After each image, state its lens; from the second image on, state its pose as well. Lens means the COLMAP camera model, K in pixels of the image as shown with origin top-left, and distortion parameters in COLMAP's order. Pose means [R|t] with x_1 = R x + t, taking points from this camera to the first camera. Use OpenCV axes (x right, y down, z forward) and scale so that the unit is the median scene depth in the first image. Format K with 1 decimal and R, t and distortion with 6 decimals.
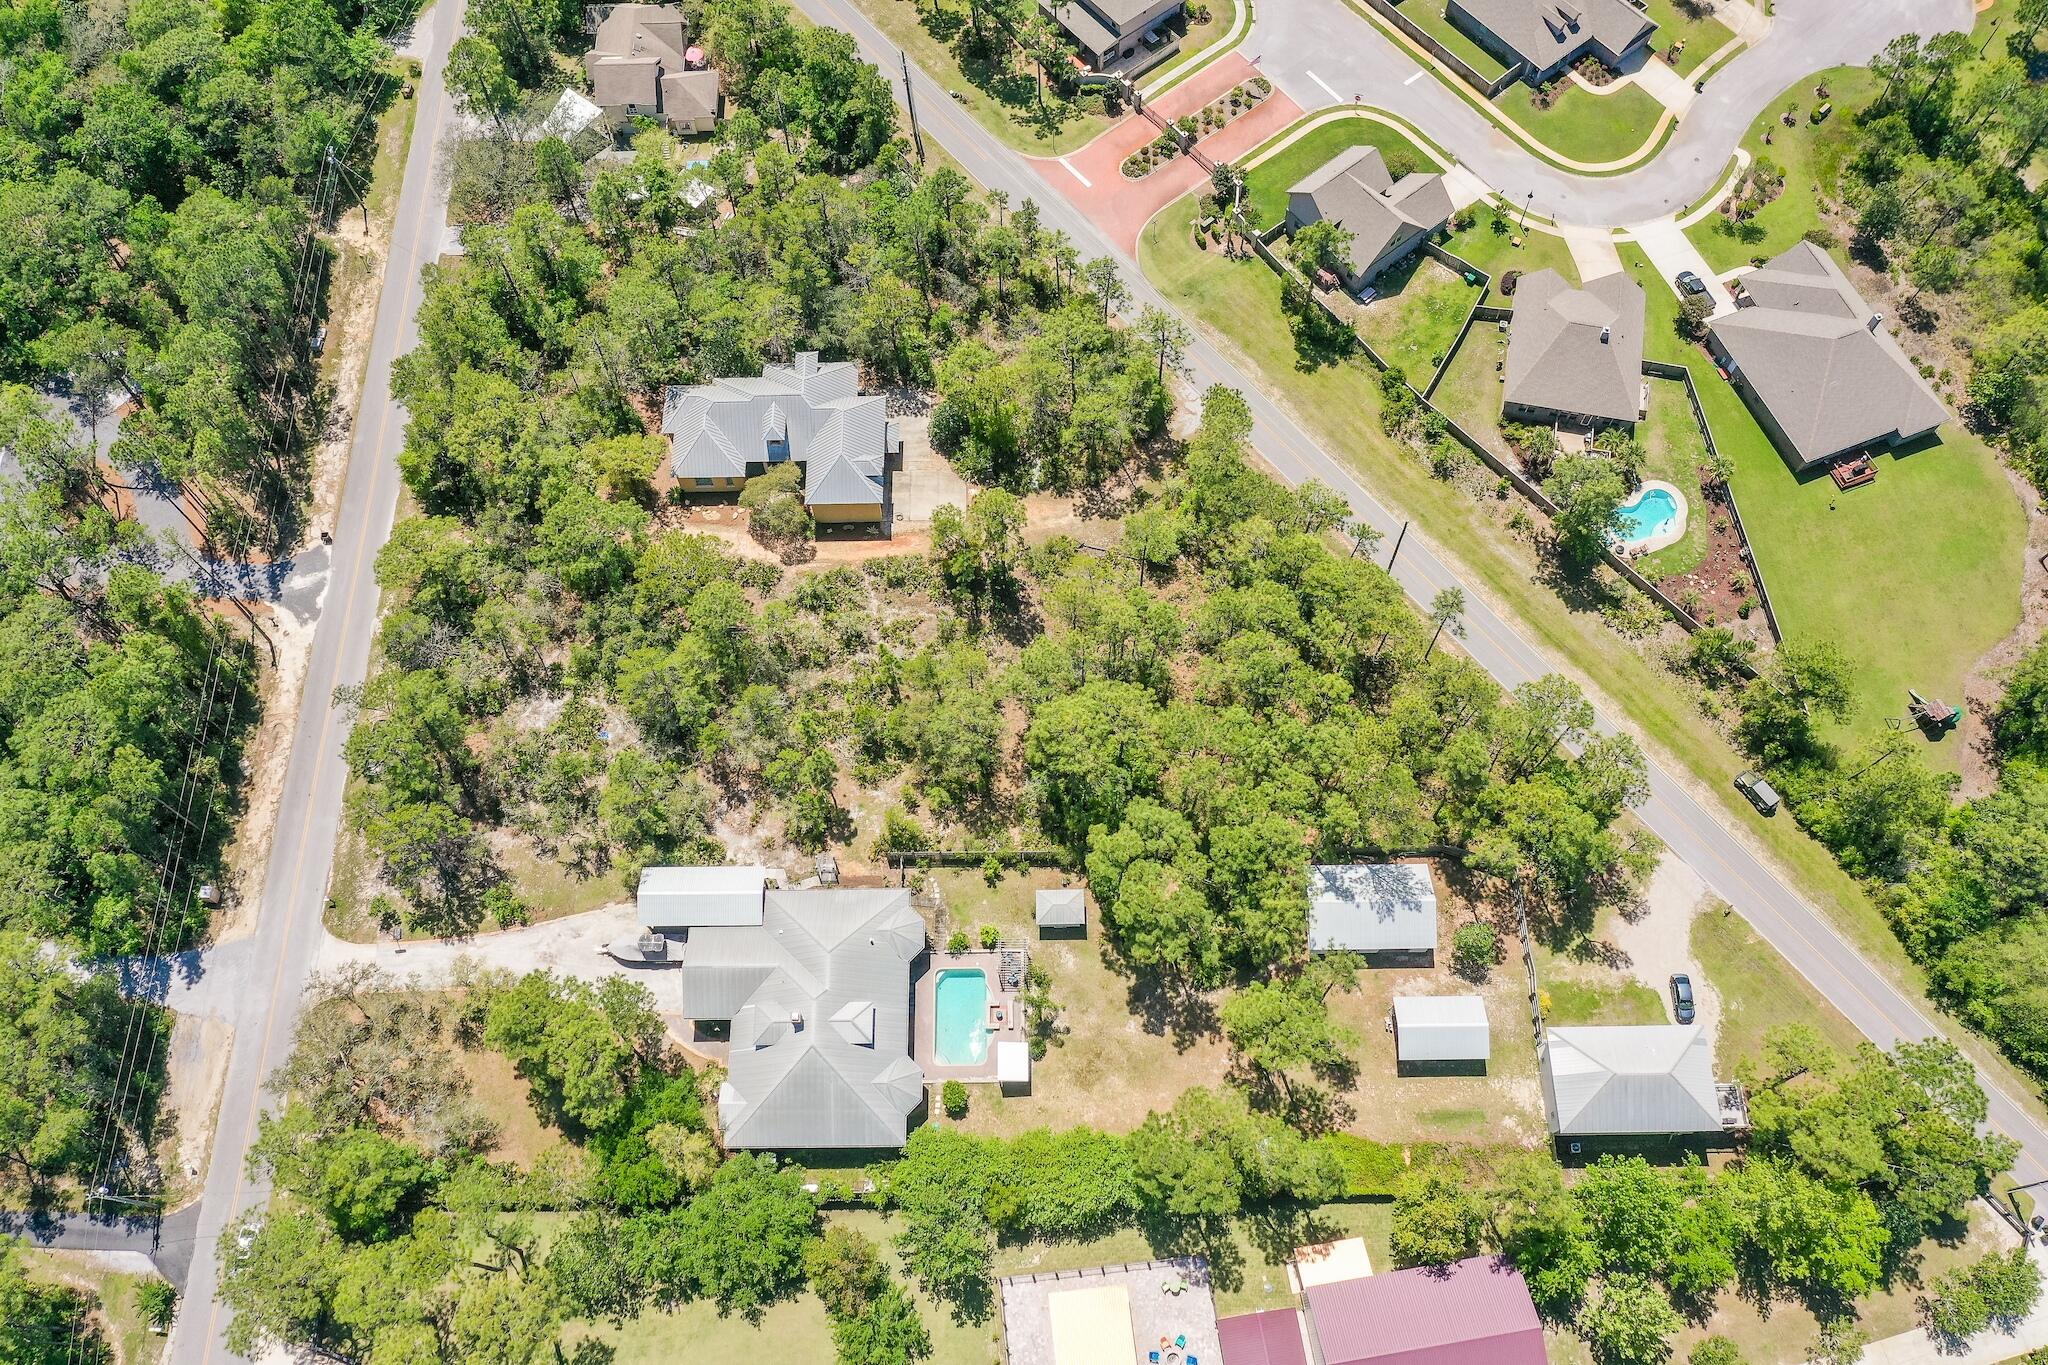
lens RADIAL K [[1609.2, 0, 1024.0], [0, 1609.2, 682.5], [0, 0, 1]] dist [-0.001741, -0.006556]
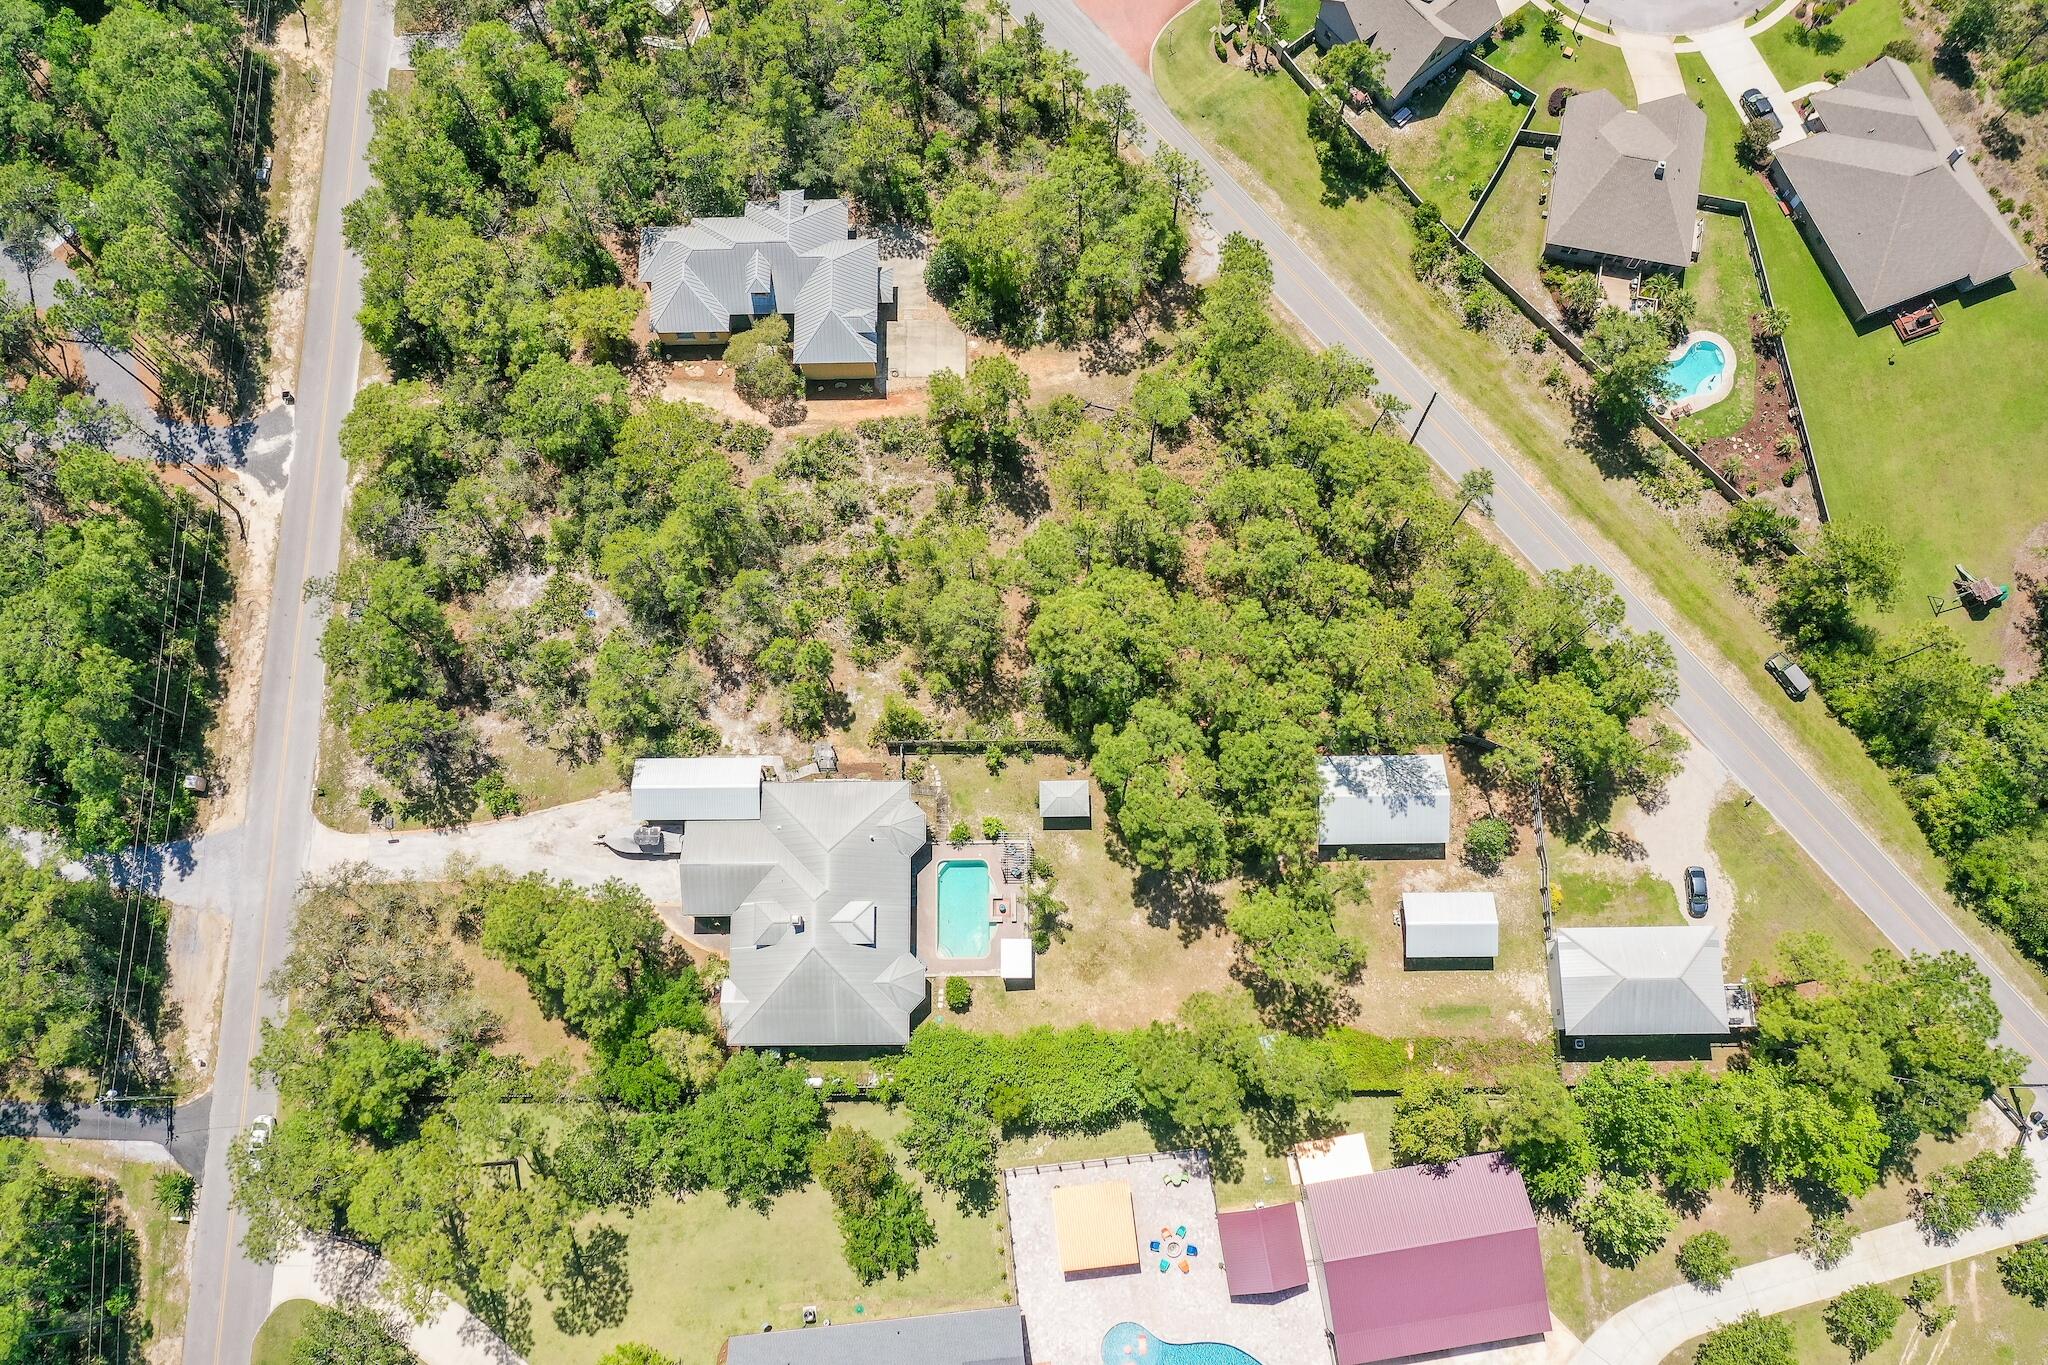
lens RADIAL K [[1609.2, 0, 1024.0], [0, 1609.2, 682.5], [0, 0, 1]] dist [-0.001741, -0.006556]
pose [[0.999987, -0.000882, -0.004979, 0.002744], [0.001724, 0.985157, 0.171645, -0.093361], [0.004754, -0.171652, 0.985146, 0.047627]]
